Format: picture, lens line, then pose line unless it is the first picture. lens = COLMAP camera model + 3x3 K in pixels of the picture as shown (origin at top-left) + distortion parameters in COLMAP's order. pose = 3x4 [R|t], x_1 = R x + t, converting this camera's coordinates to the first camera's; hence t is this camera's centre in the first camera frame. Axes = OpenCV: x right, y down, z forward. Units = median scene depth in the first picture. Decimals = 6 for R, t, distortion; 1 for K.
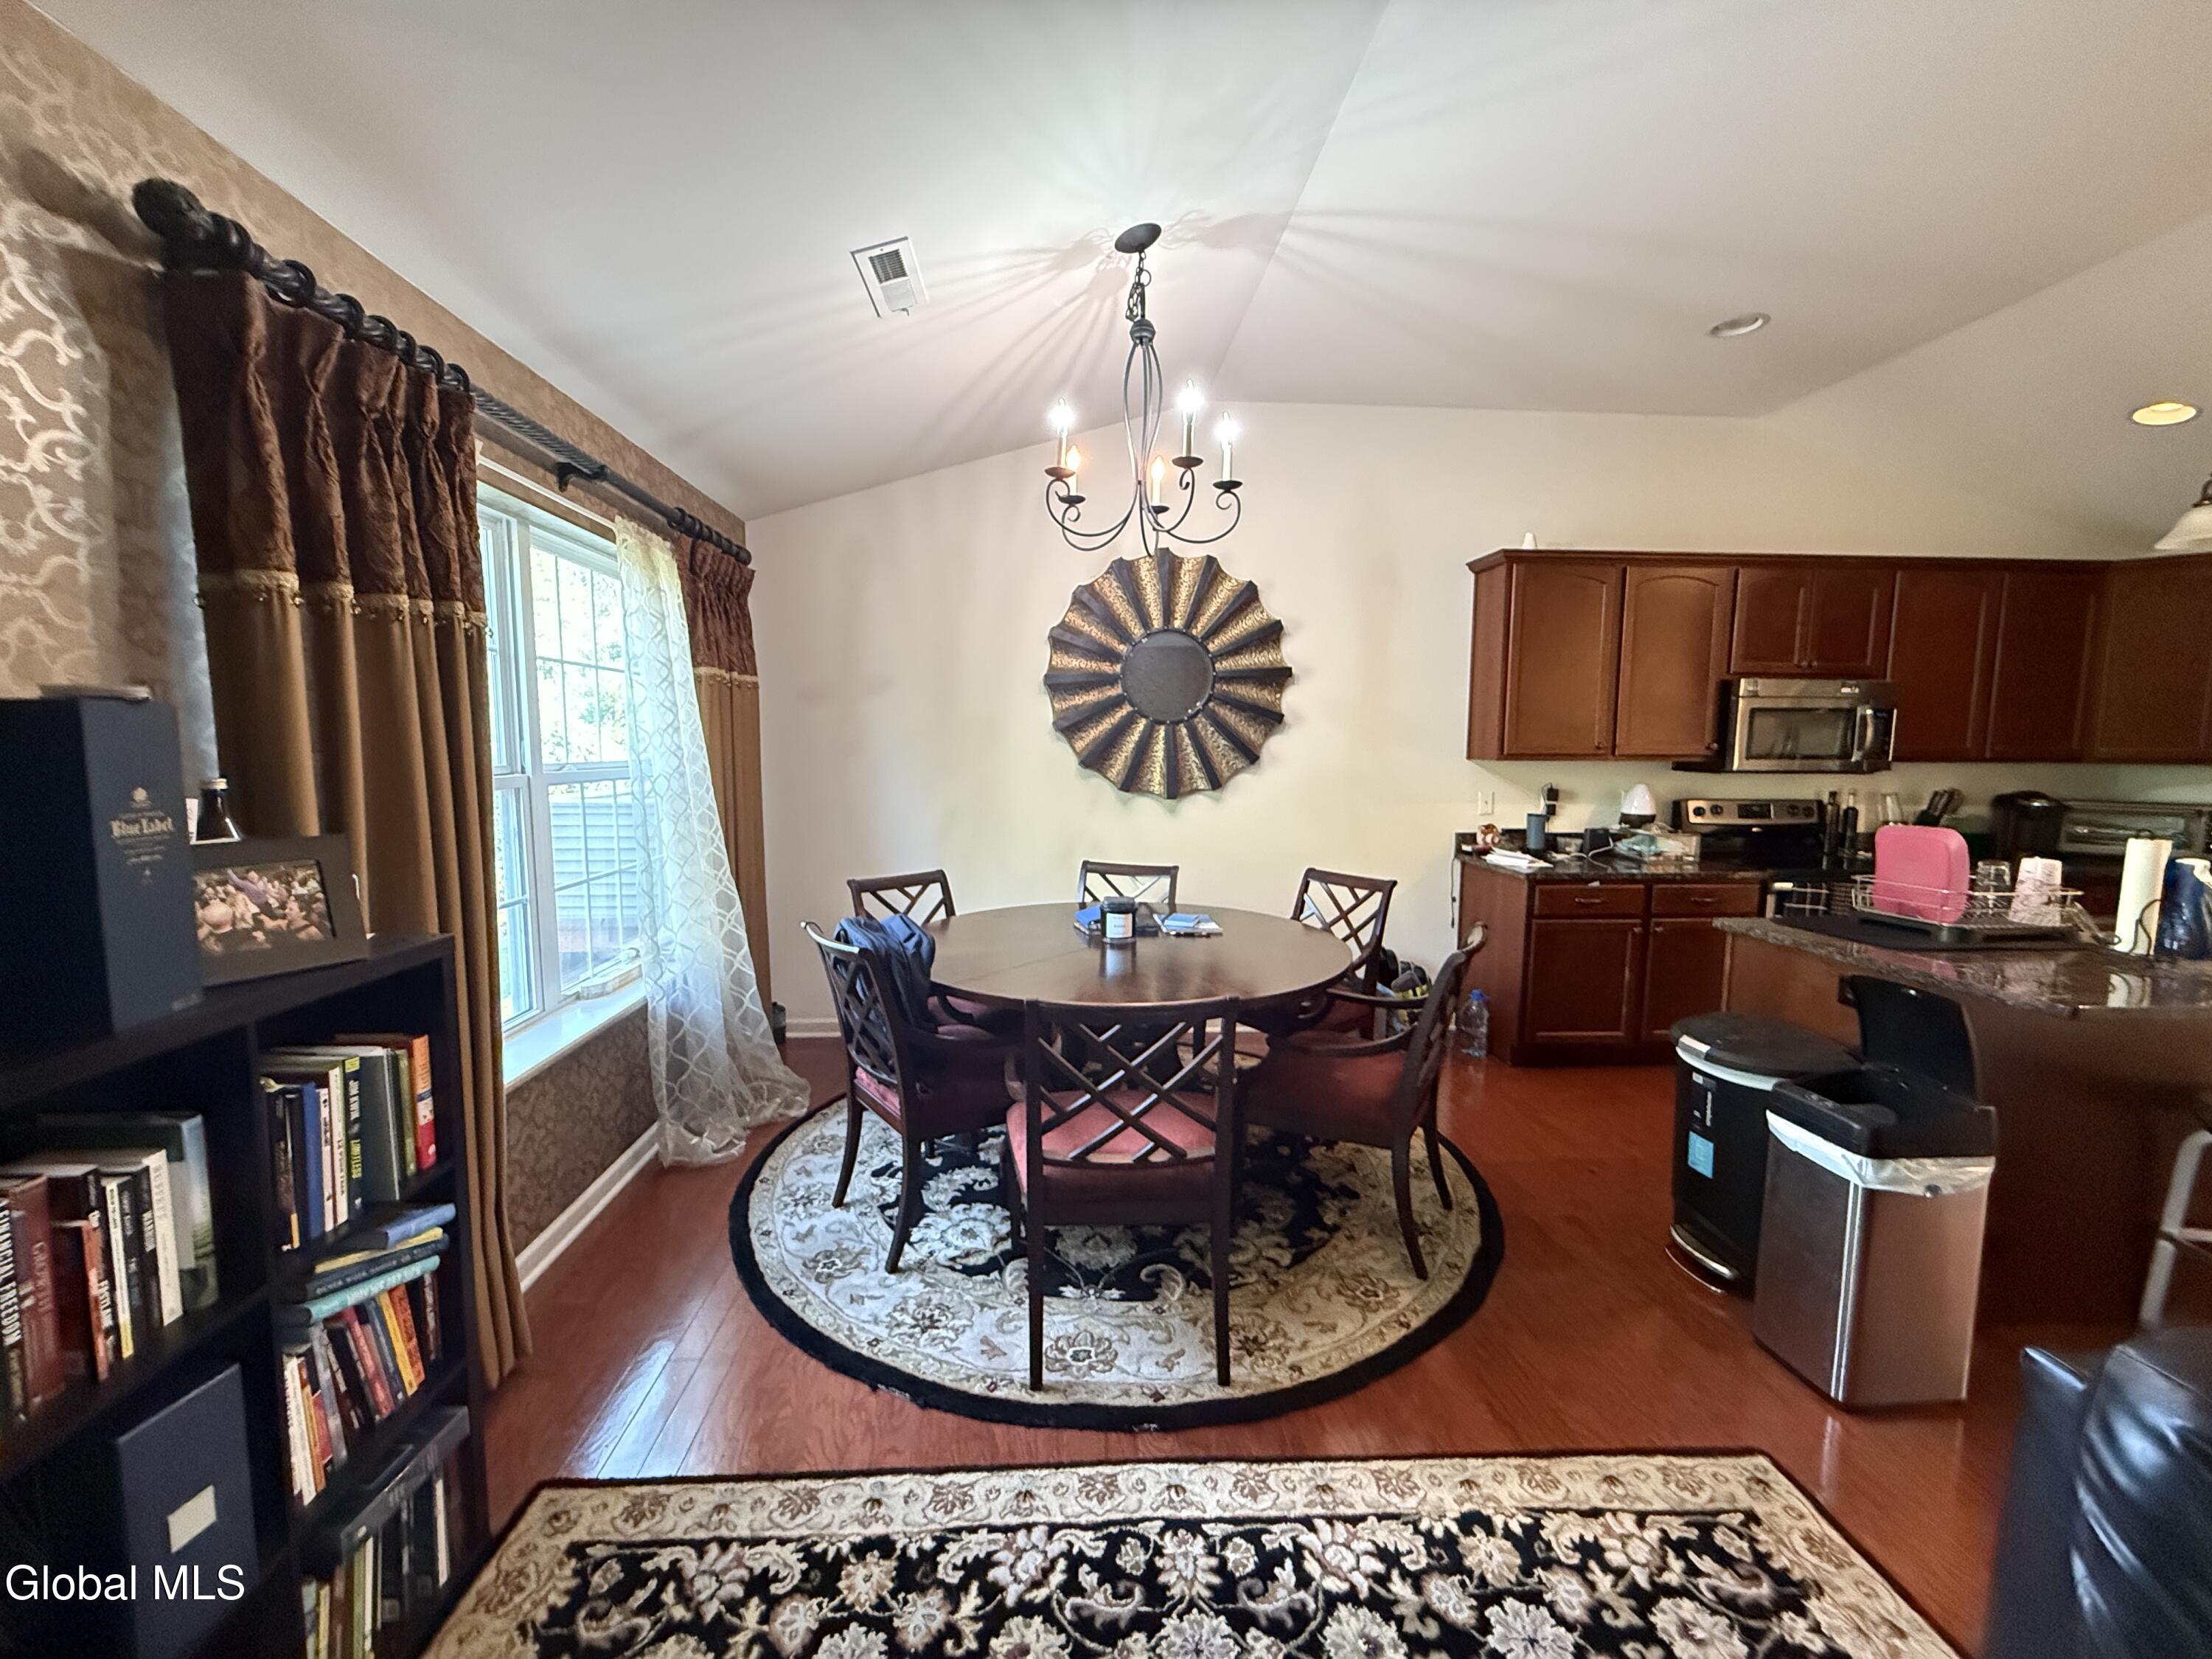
lens RADIAL K [[883.0, 0, 1099.7], [0, 883.0, 830.5], [0, 0, 1]] dist [0.001091, -0.000504]
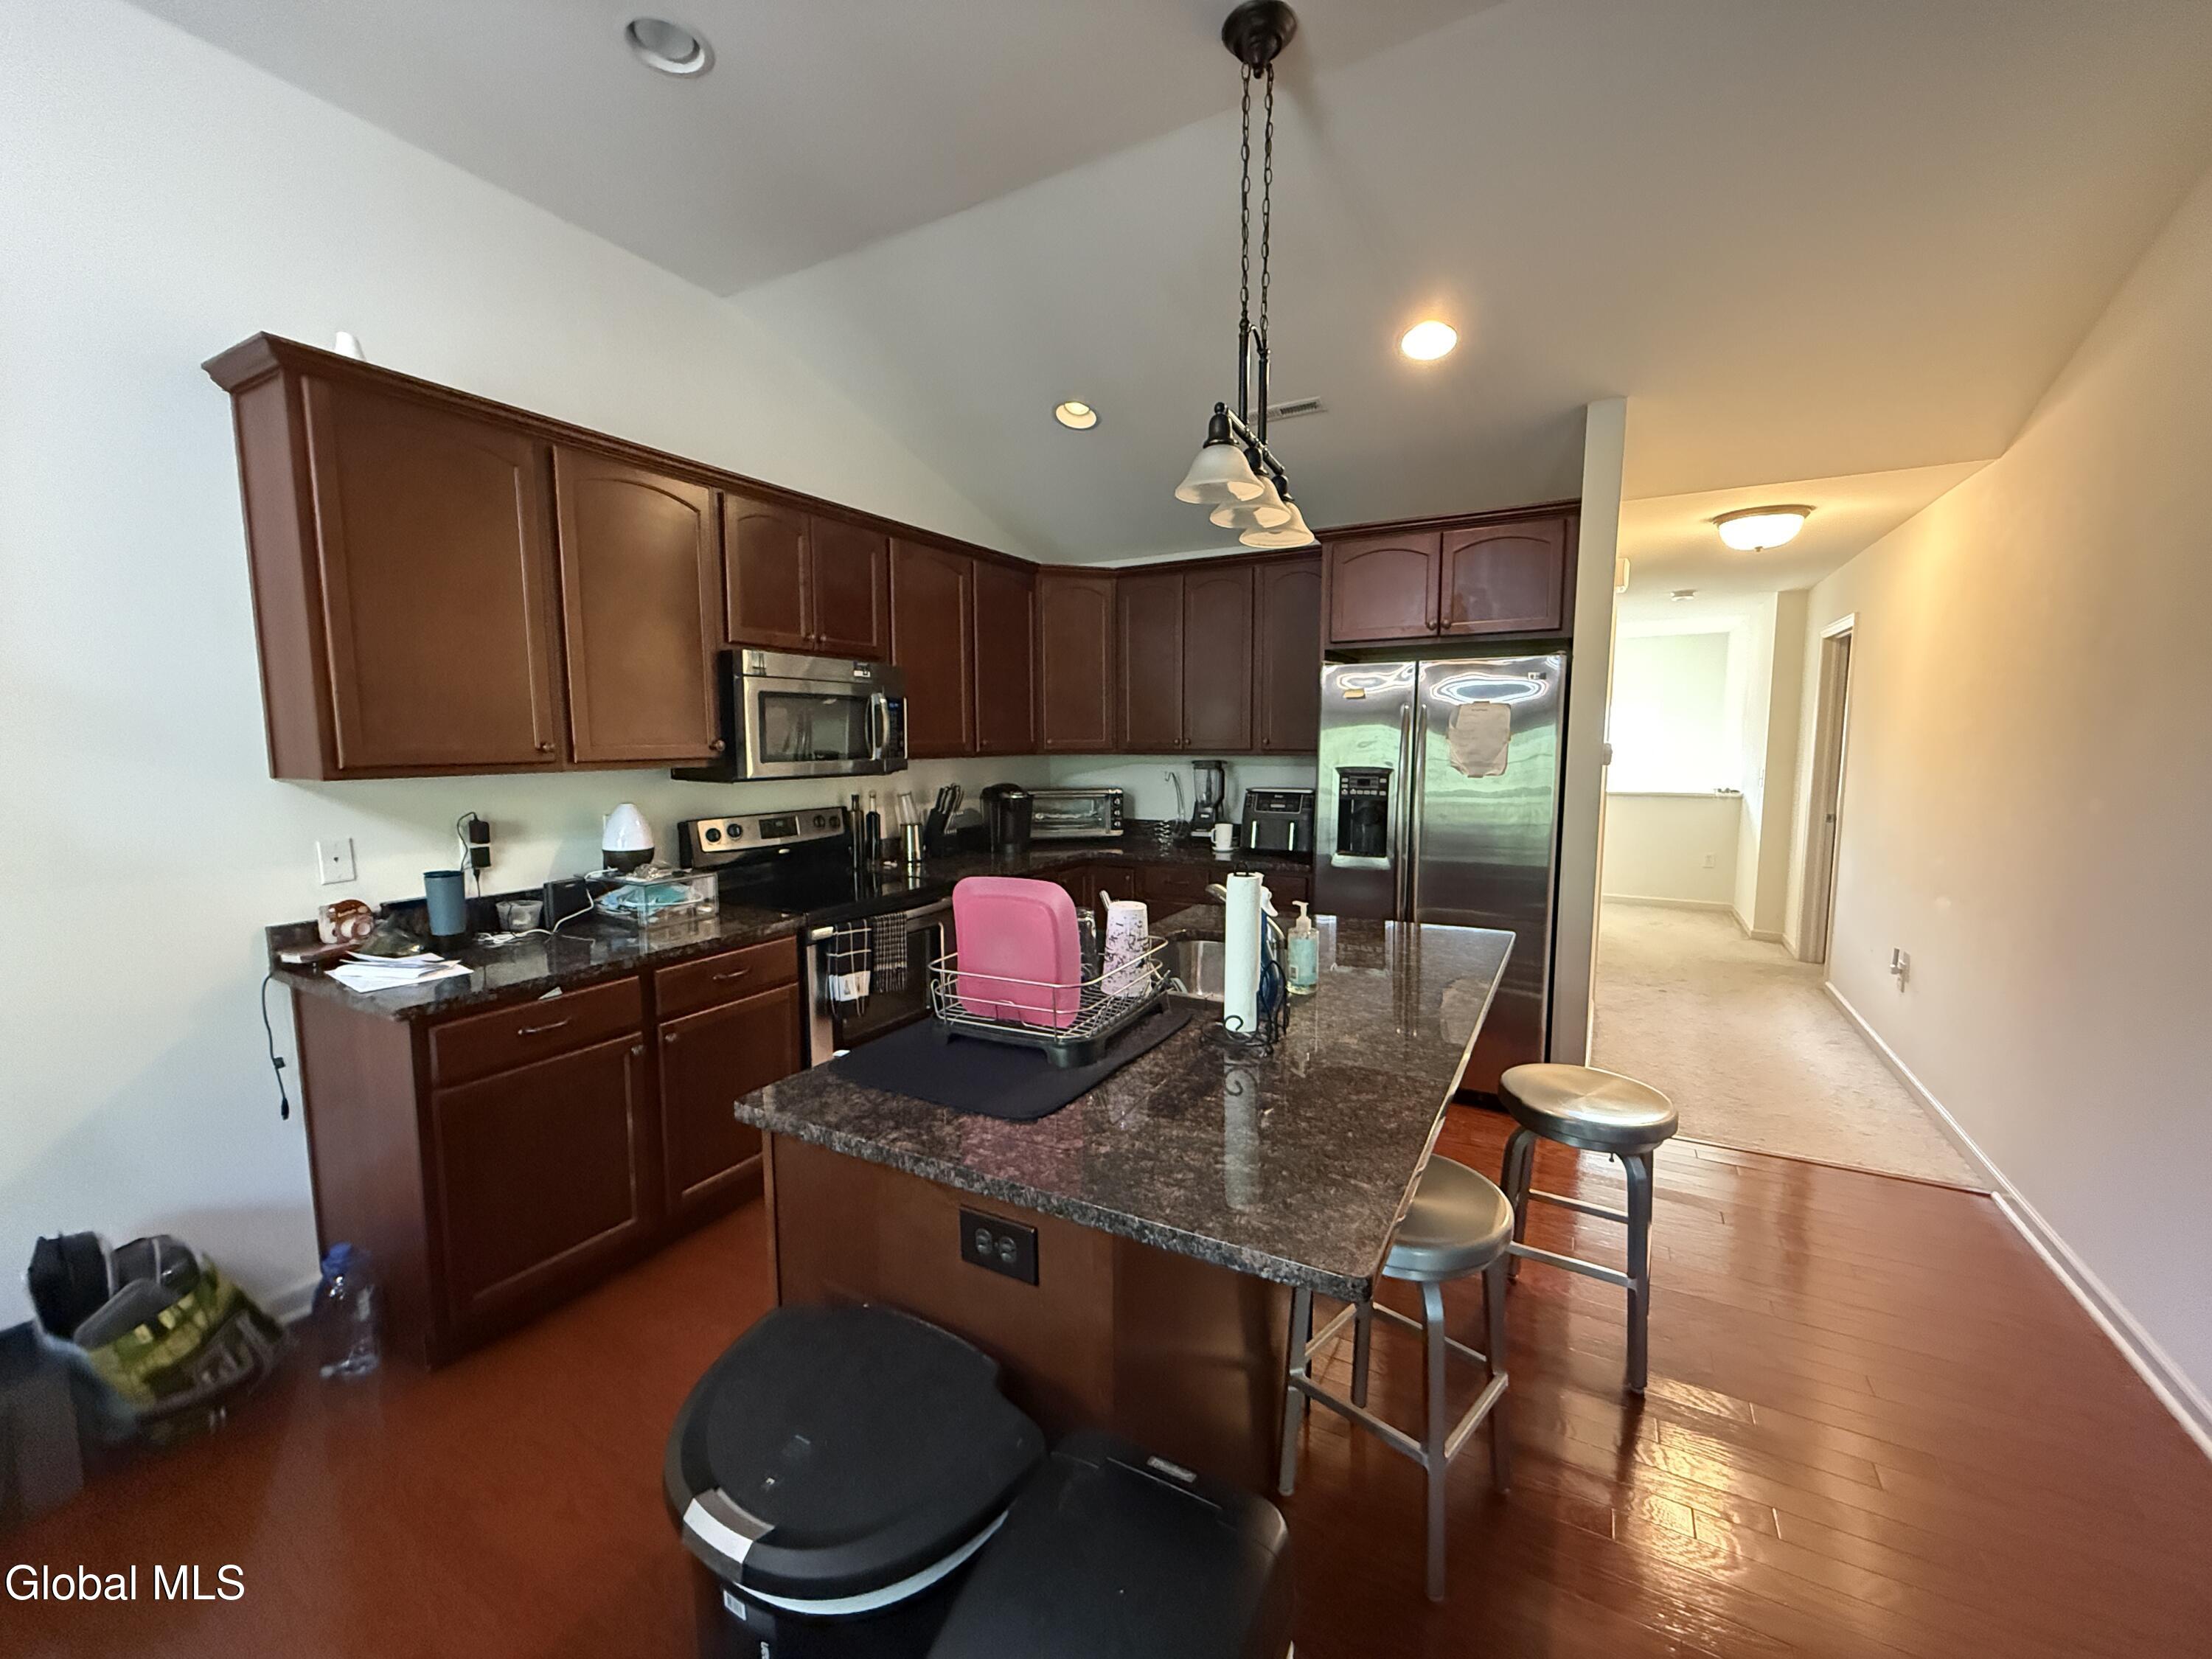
lens RADIAL K [[883.0, 0, 1099.7], [0, 883.0, 830.5], [0, 0, 1]] dist [0.001091, -0.000504]
pose [[0.548263, -0.096463, 0.830724, 0.292055], [0.087895, 0.994471, 0.057467, -0.044482], [-0.831674, 0.041510, 0.553710, 0.390839]]
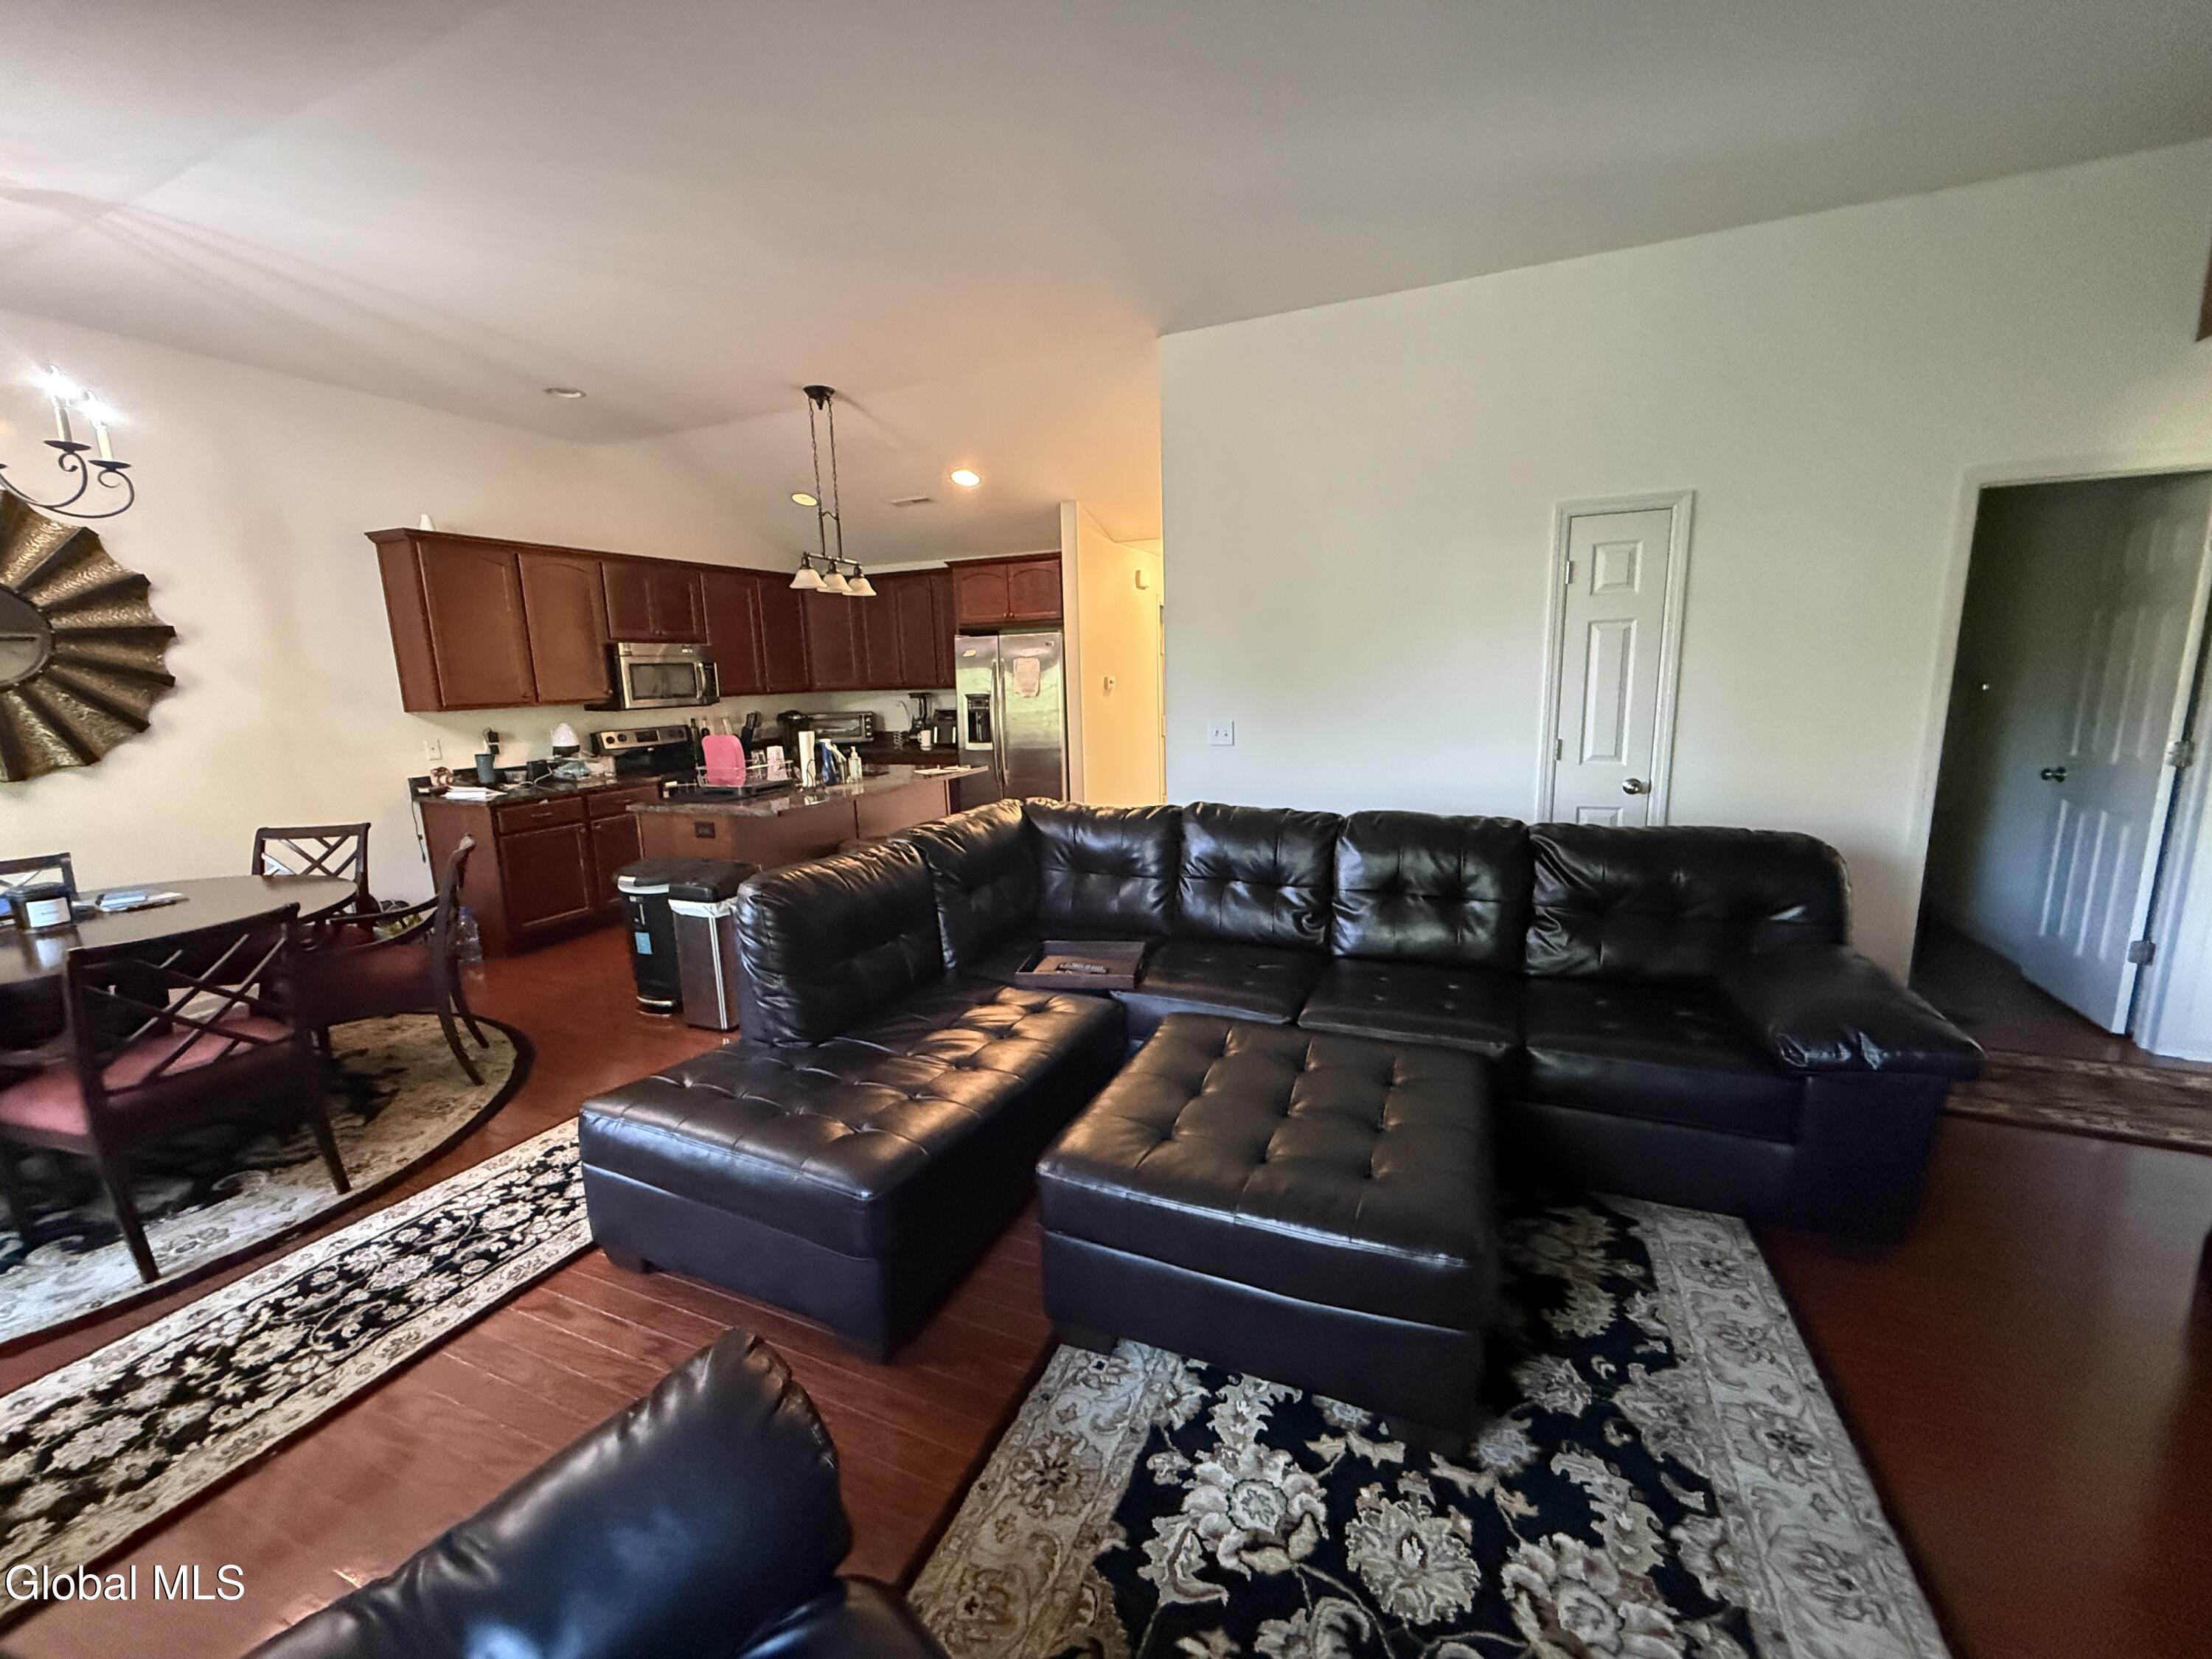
lens RADIAL K [[878.6, 0, 1102.4], [0, 878.6, 831.3], [0, 0, 1]] dist [-0.000662, -0.000057]
pose [[0.456425, -0.180202, 0.871323, -0.203497], [0.118634, 0.982858, 0.141125, 0.017939], [-0.881818, 0.038955, 0.469979, -0.339527]]
